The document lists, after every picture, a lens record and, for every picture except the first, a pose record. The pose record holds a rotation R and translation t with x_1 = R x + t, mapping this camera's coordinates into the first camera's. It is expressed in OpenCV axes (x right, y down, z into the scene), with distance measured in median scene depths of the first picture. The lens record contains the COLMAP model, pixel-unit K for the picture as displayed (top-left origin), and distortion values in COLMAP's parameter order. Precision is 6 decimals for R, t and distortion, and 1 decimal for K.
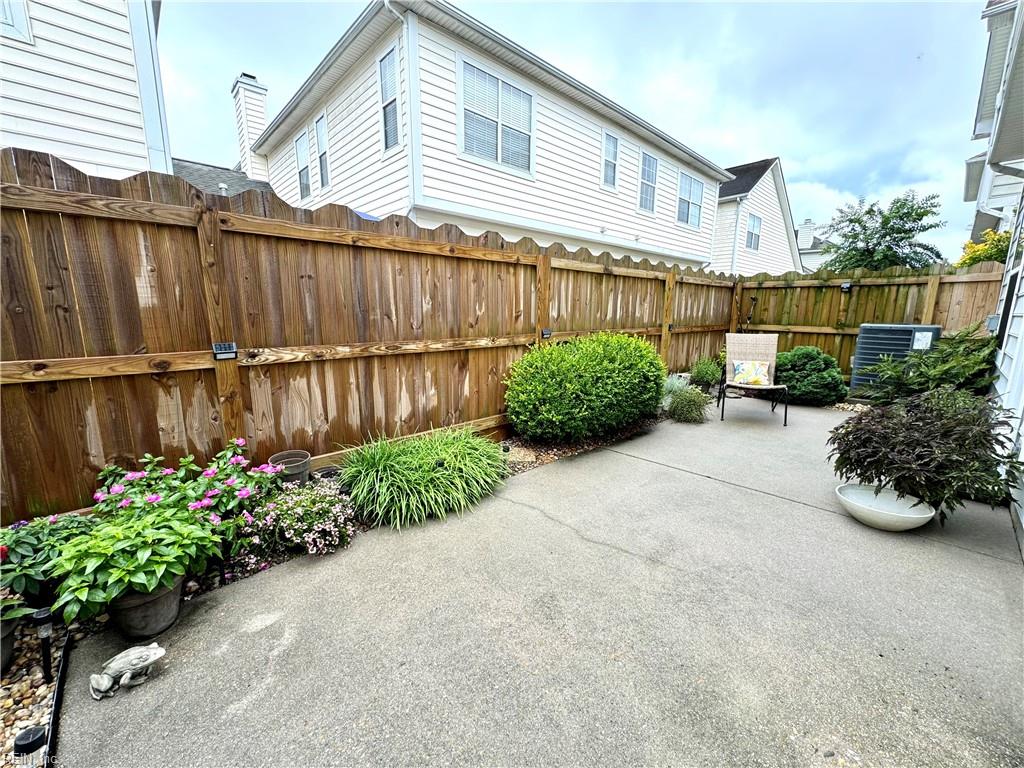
lens RADIAL K [[409.0, 0, 512.7], [0, 409.0, 384.1], [0, 0, 1]] dist [-0.002661, 0.000019]
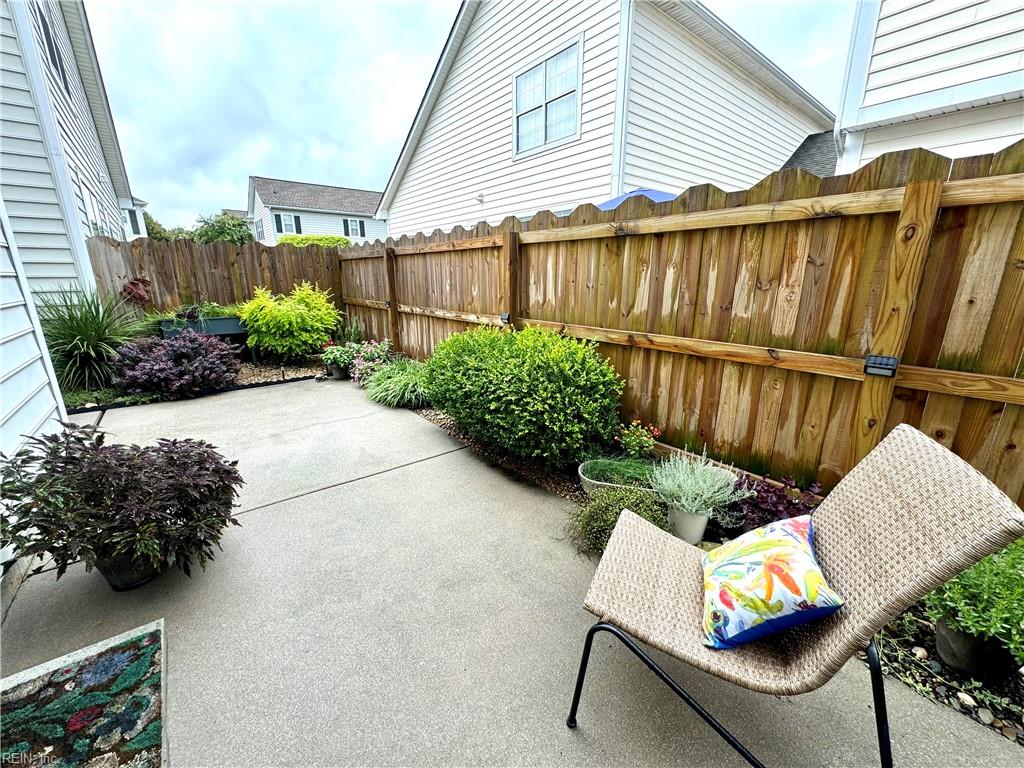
lens RADIAL K [[409.0, 0, 510.1], [0, 409.0, 384.6], [0, 0, 1]] dist [-0.002661, 0.000019]
pose [[-0.068208, 0.252407, -0.965214, 0.747875], [-0.178317, 0.948804, 0.260717, -0.164572], [0.981606, 0.189897, -0.019707, 0.770190]]
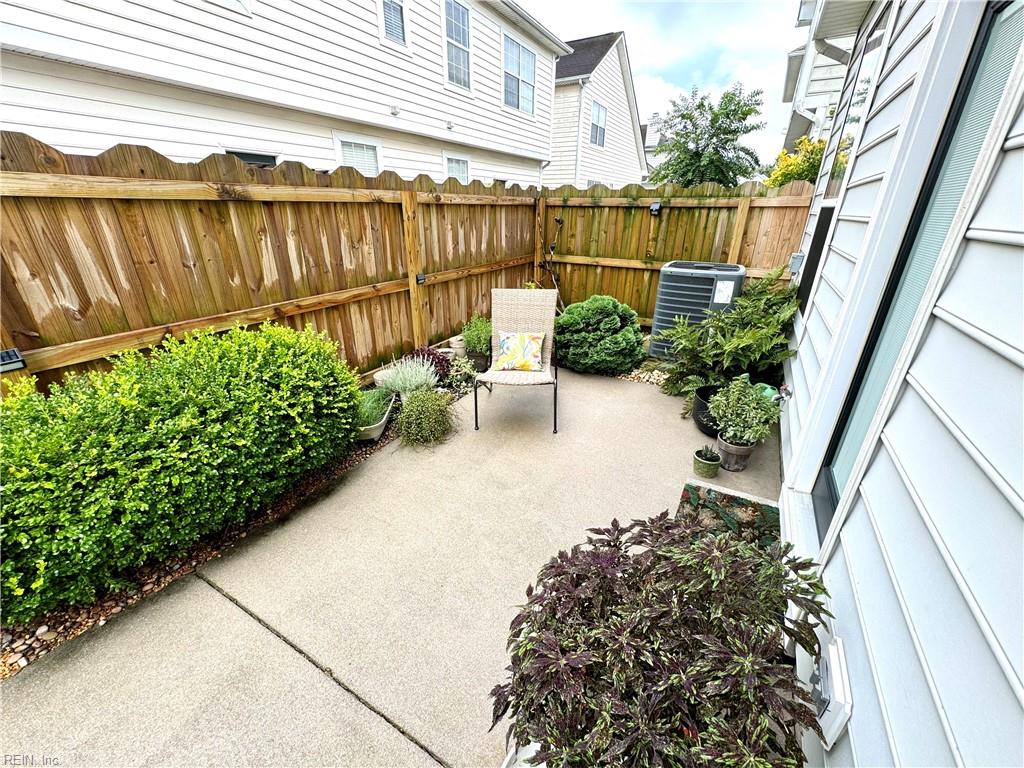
lens RADIAL K [[409.0, 0, 513.0], [0, 409.0, 383.6], [0, 0, 1]] dist [-0.002661, 0.000019]
pose [[0.955779, -0.117996, 0.269376, 0.349331], [0.054240, 0.970992, 0.232877, -0.126089], [-0.289041, -0.207968, 0.934454, 0.315189]]
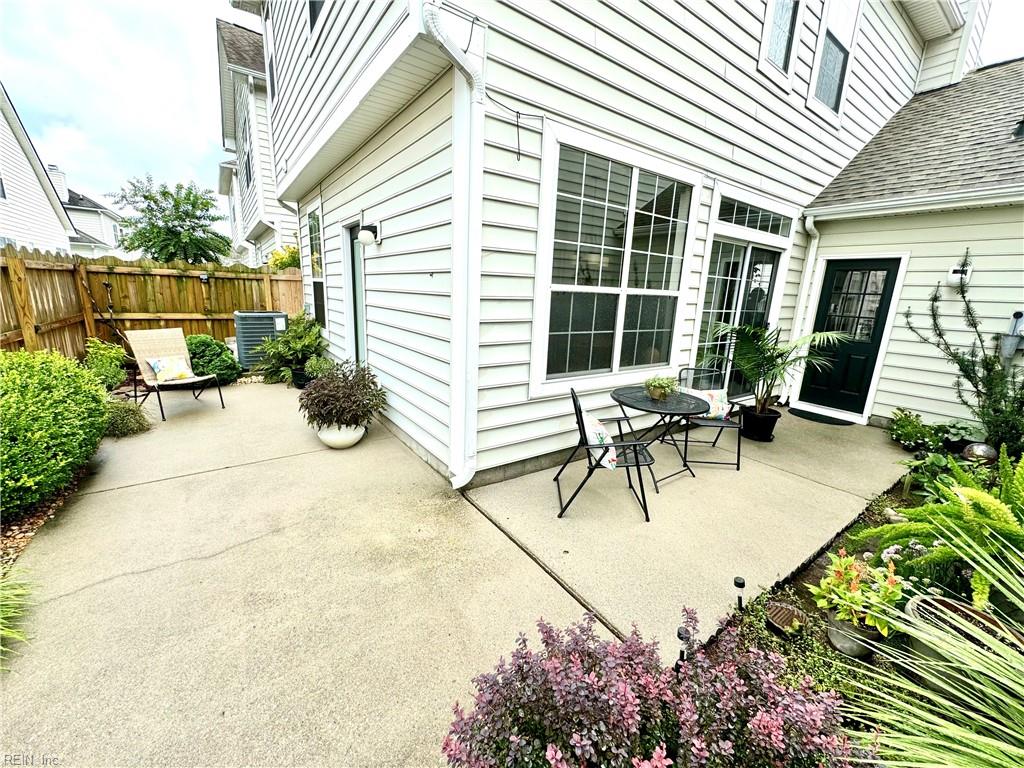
lens RADIAL K [[409.0, 0, 511.1], [0, 409.0, 385.1], [0, 0, 1]] dist [-0.002661, 0.000019]
pose [[0.138799, -0.223852, 0.964689, -0.274694], [0.139372, 0.968838, 0.204762, -0.071964], [-0.980464, 0.106030, 0.165672, -0.002624]]
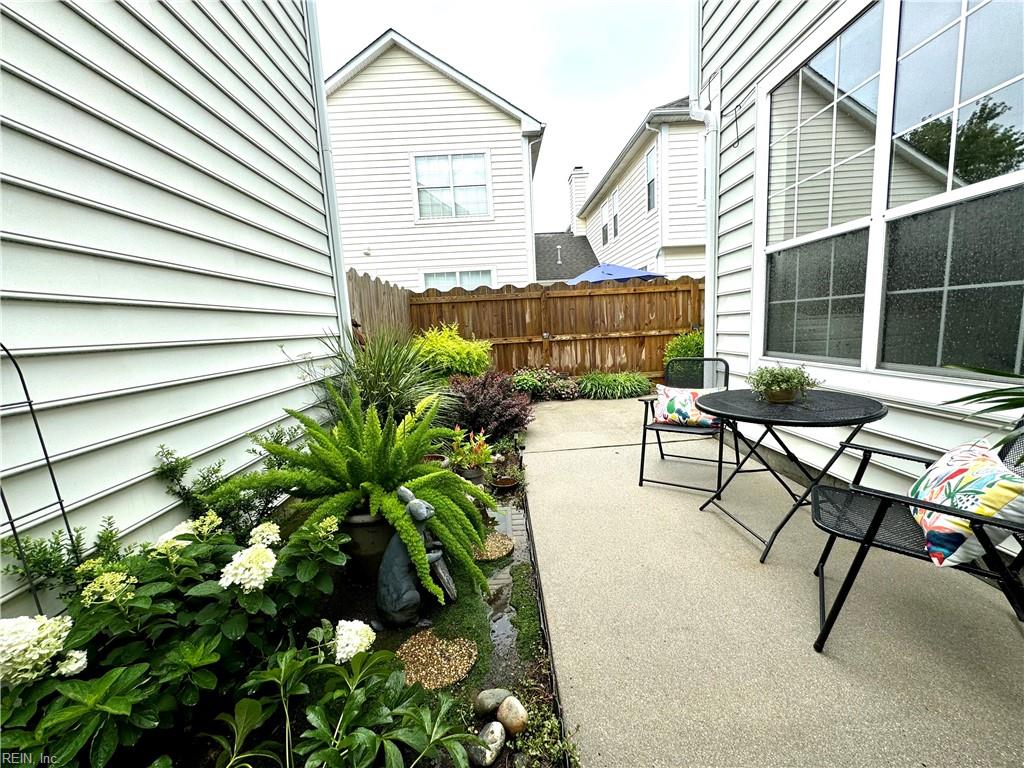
lens RADIAL K [[409.0, 0, 515.5], [0, 409.0, 385.1], [0, 0, 1]] dist [-0.002661, 0.000019]
pose [[0.753108, 0.049170, -0.656057, 0.488842], [-0.061500, 0.998098, 0.004207, 0.122632], [0.655016, 0.037179, 0.754700, -0.614616]]
